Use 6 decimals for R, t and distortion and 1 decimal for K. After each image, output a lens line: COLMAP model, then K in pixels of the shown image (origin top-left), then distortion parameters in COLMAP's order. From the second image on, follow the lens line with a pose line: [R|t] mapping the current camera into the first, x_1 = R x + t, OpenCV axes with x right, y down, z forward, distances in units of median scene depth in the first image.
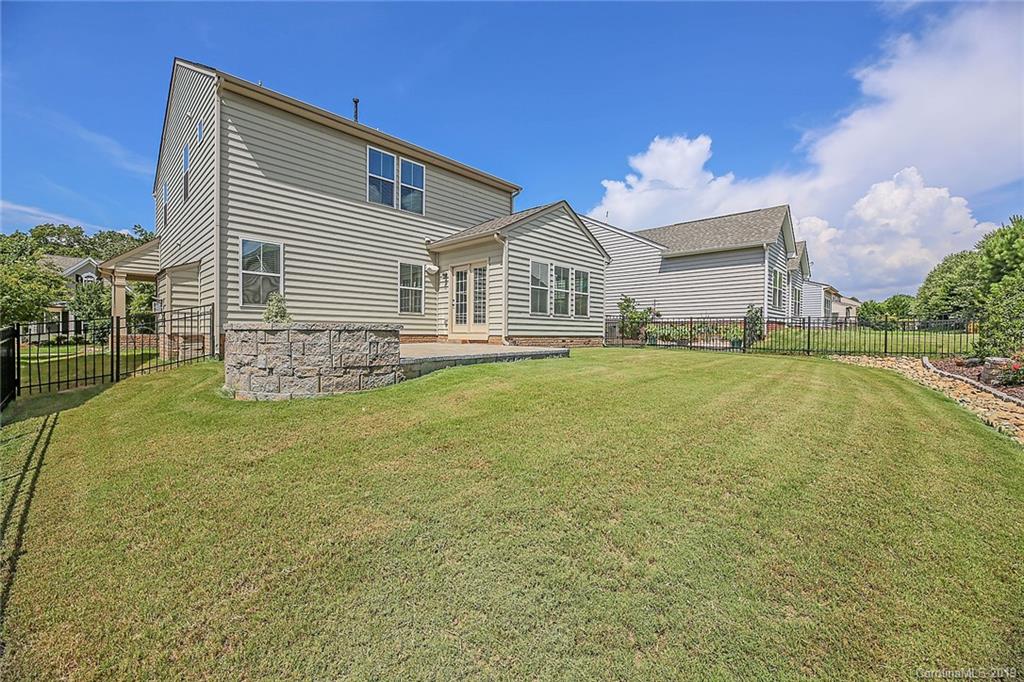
lens RADIAL K [[411.0, 0, 510.2], [0, 411.0, 339.0], [0, 0, 1]] dist [0.003590, -0.004524]
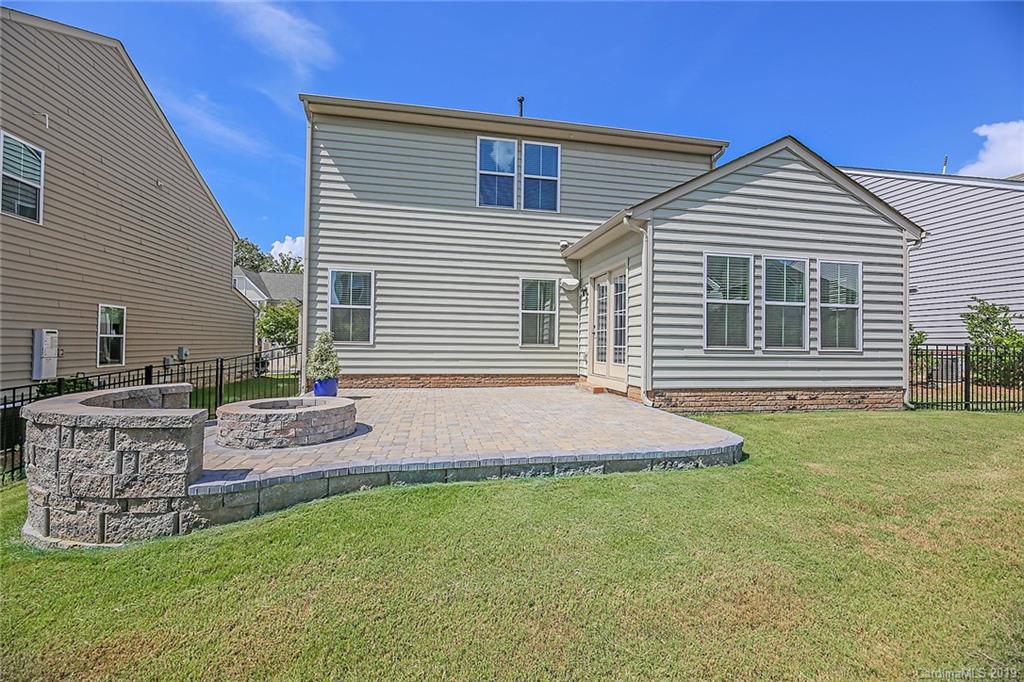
lens RADIAL K [[411.0, 0, 510.2], [0, 411.0, 339.0], [0, 0, 1]] dist [0.003590, -0.004524]
pose [[0.813418, -0.004841, -0.581660, 0.148581], [-0.013910, 0.999518, -0.027771, -0.052582], [0.581514, 0.030681, 0.812958, 0.364307]]
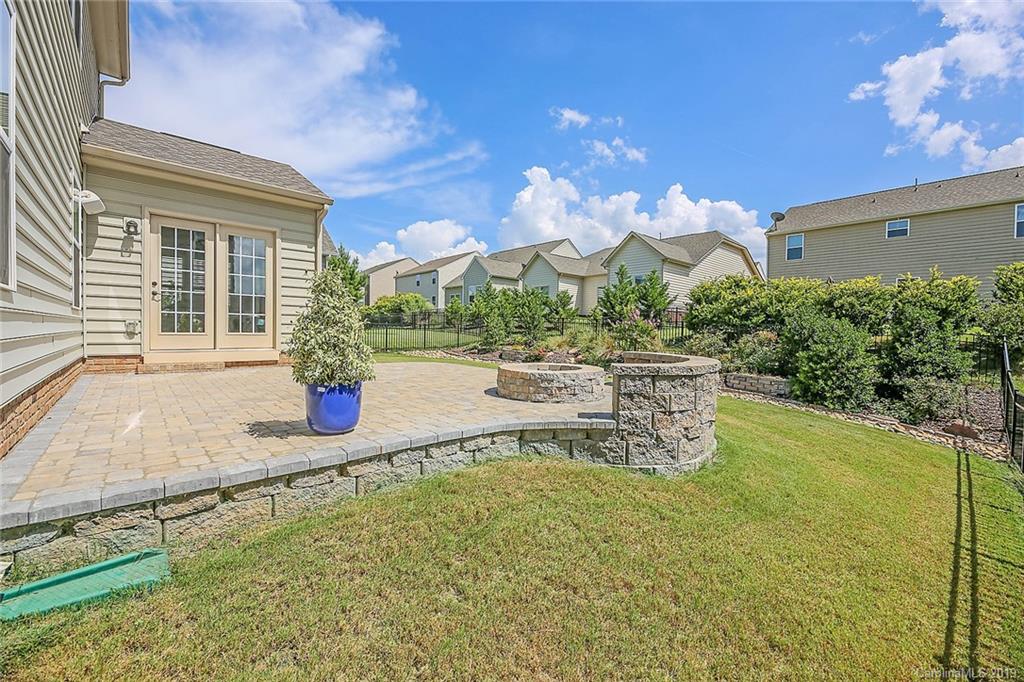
lens RADIAL K [[411.0, 0, 510.2], [0, 411.0, 339.0], [0, 0, 1]] dist [0.003590, -0.004524]
pose [[0.064526, -0.017004, 0.997771, -0.599783], [0.007946, 0.999832, 0.016525, -0.033531], [-0.997884, 0.006862, 0.064650, 0.557627]]
